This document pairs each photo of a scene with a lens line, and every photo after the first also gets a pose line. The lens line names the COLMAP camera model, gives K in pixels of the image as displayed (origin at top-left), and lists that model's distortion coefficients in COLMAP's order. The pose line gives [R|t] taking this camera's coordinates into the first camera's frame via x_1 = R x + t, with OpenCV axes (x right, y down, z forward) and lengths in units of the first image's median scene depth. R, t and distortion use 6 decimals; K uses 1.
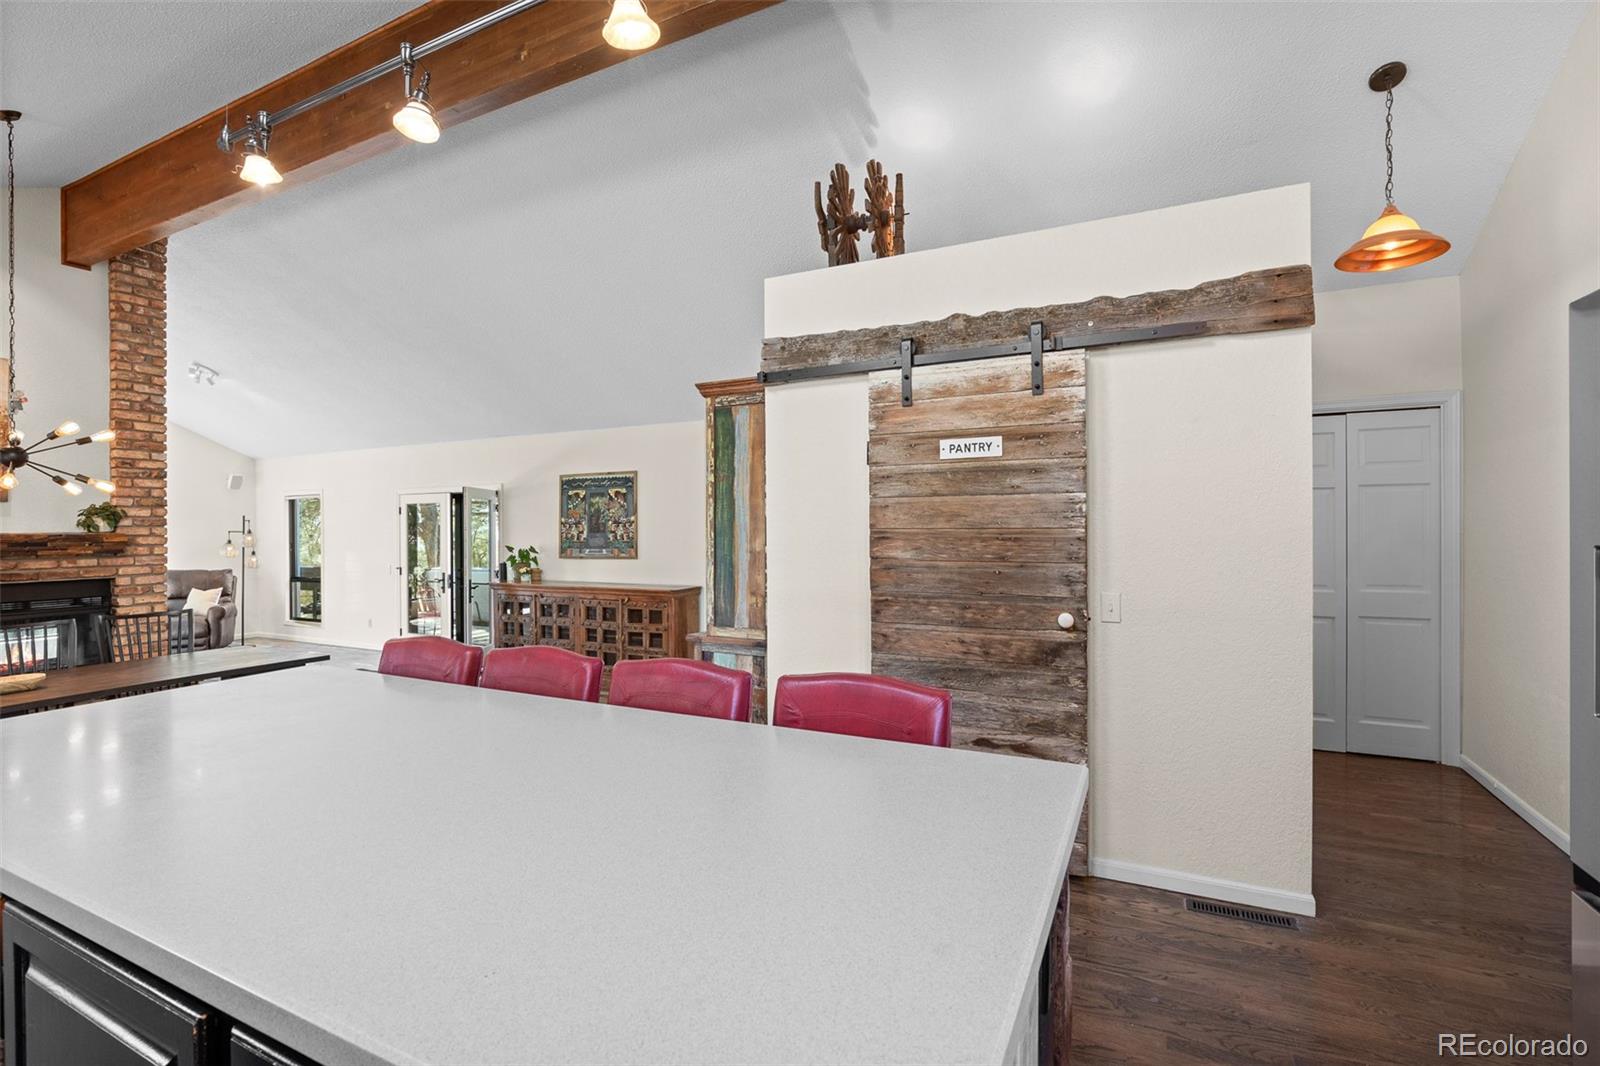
lens RADIAL K [[734.2, 0, 805.3], [0, 734.2, 529.3], [0, 0, 1]] dist [-0.021288, 0.006732]
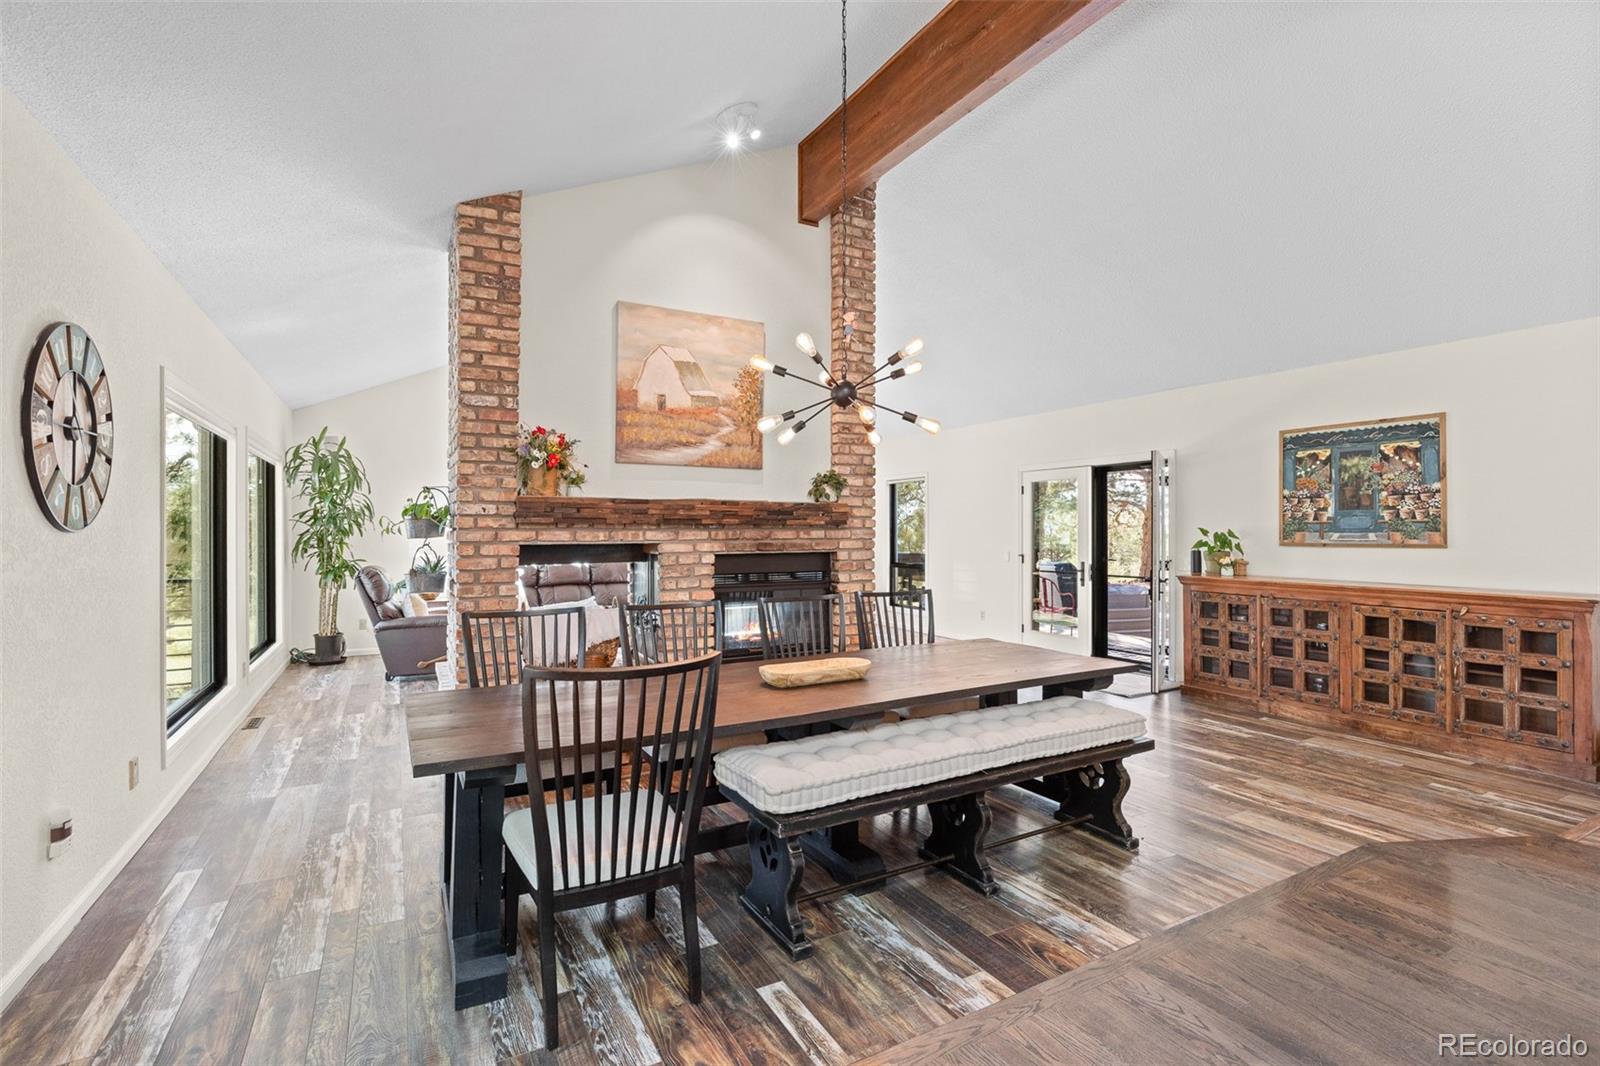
lens RADIAL K [[734.2, 0, 794.5], [0, 734.2, 524.1], [0, 0, 1]] dist [-0.021288, 0.006732]
pose [[0.821456, 0.003924, -0.570259, -0.453467], [-0.007996, 0.999957, -0.004637, 0.035922], [0.570216, 0.008369, 0.821452, 0.192364]]
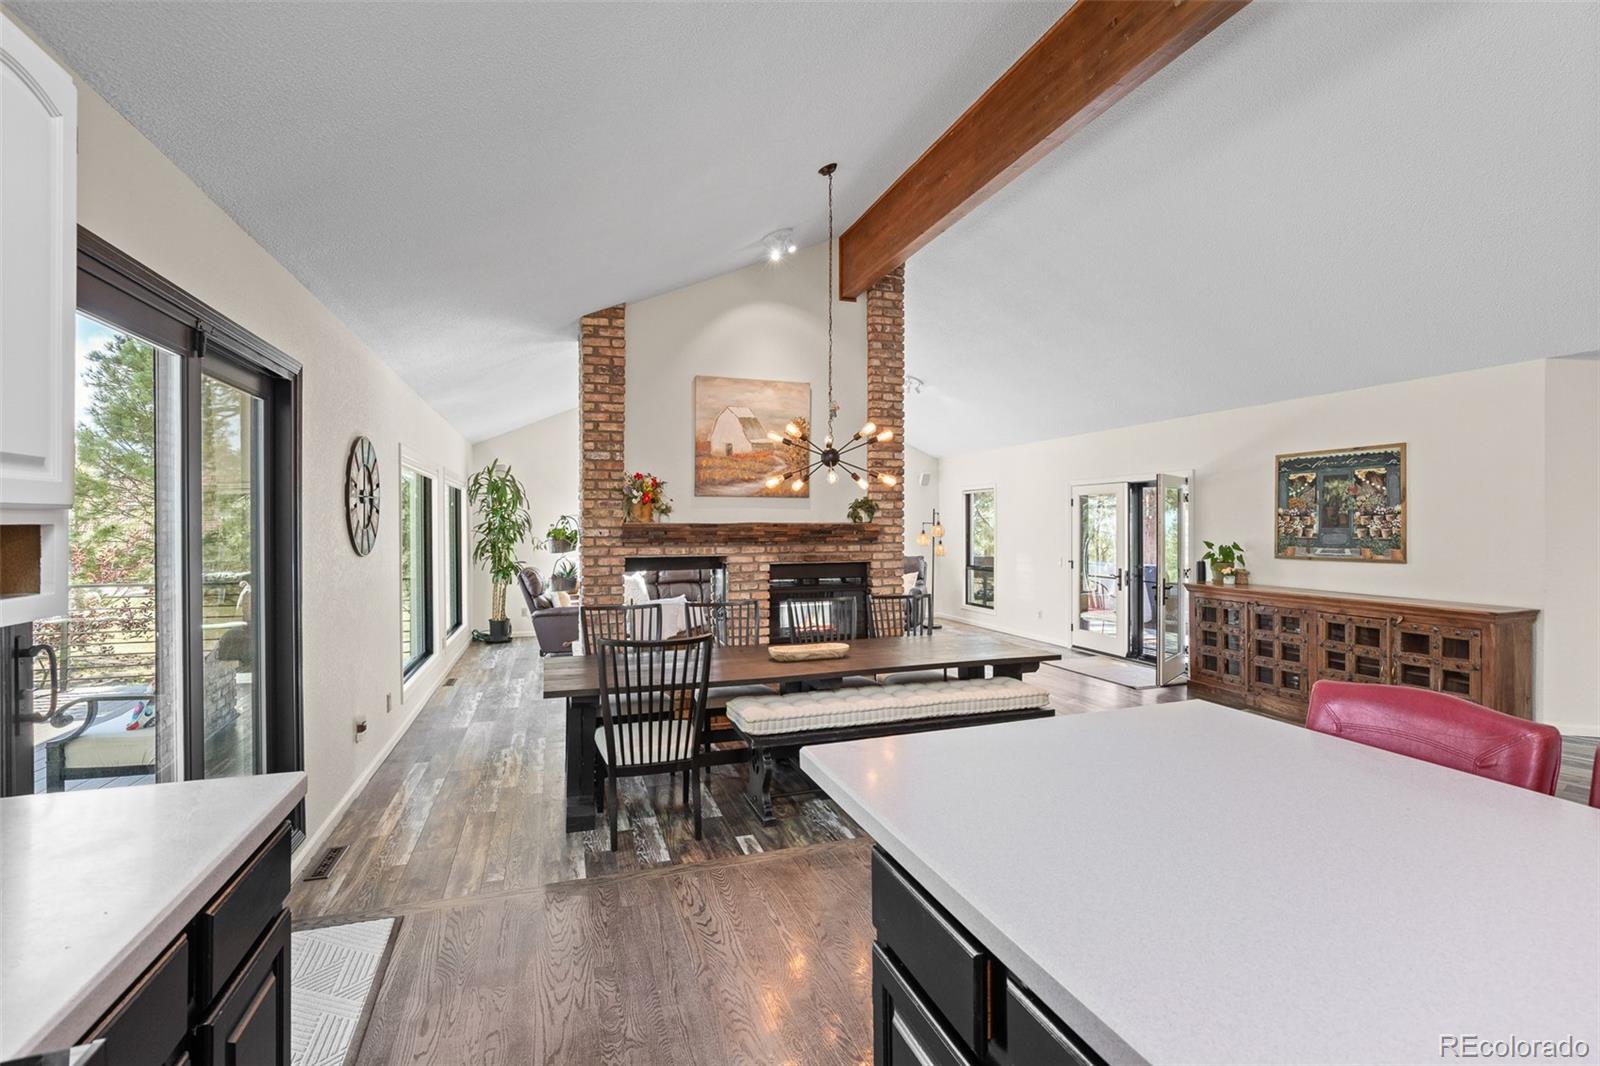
lens RADIAL K [[734.2, 0, 802.4], [0, 734.2, 522.3], [0, 0, 1]] dist [-0.021288, 0.006732]
pose [[0.709261, 0.005540, -0.704924, -0.196499], [-0.005886, 0.999981, 0.001936, 0.001851], [0.704922, 0.002776, 0.709280, 0.084265]]
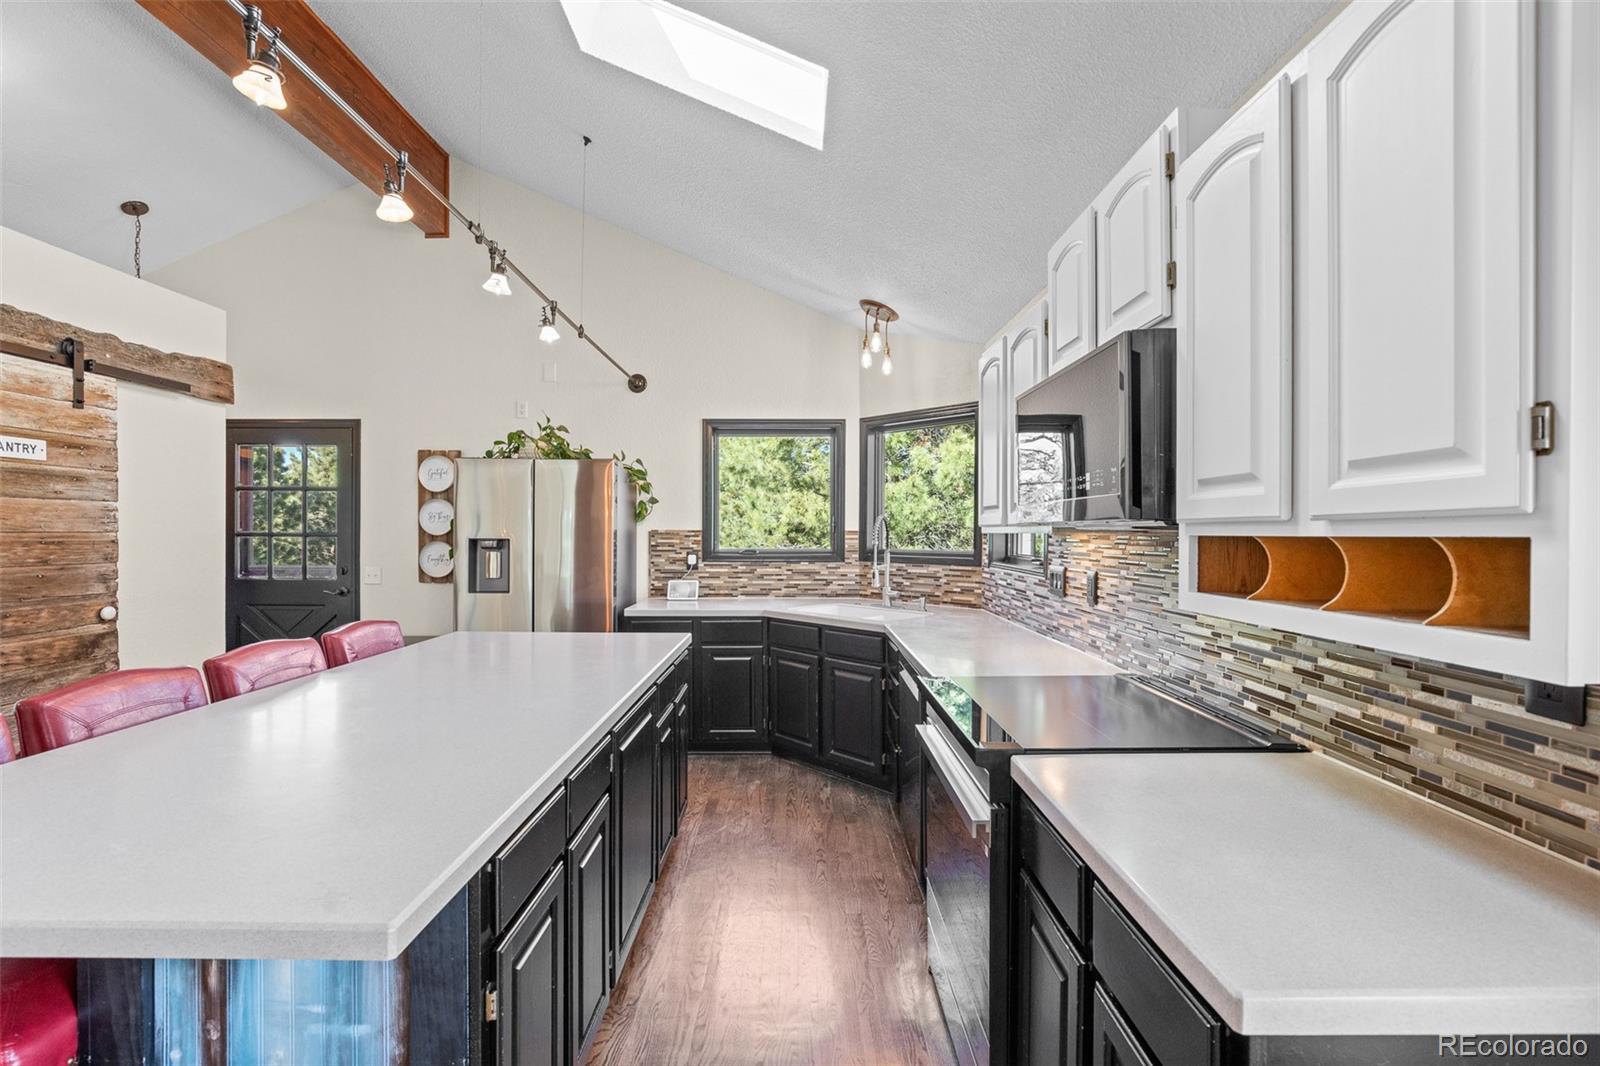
lens RADIAL K [[734.2, 0, 798.8], [0, 734.2, 535.1], [0, 0, 1]] dist [-0.021288, 0.006732]
pose [[-0.449252, 0.002769, 0.893401, -0.559170], [0.001930, 0.999996, -0.002129, 0.003515], [-0.893403, 0.000768, -0.449256, 0.268005]]
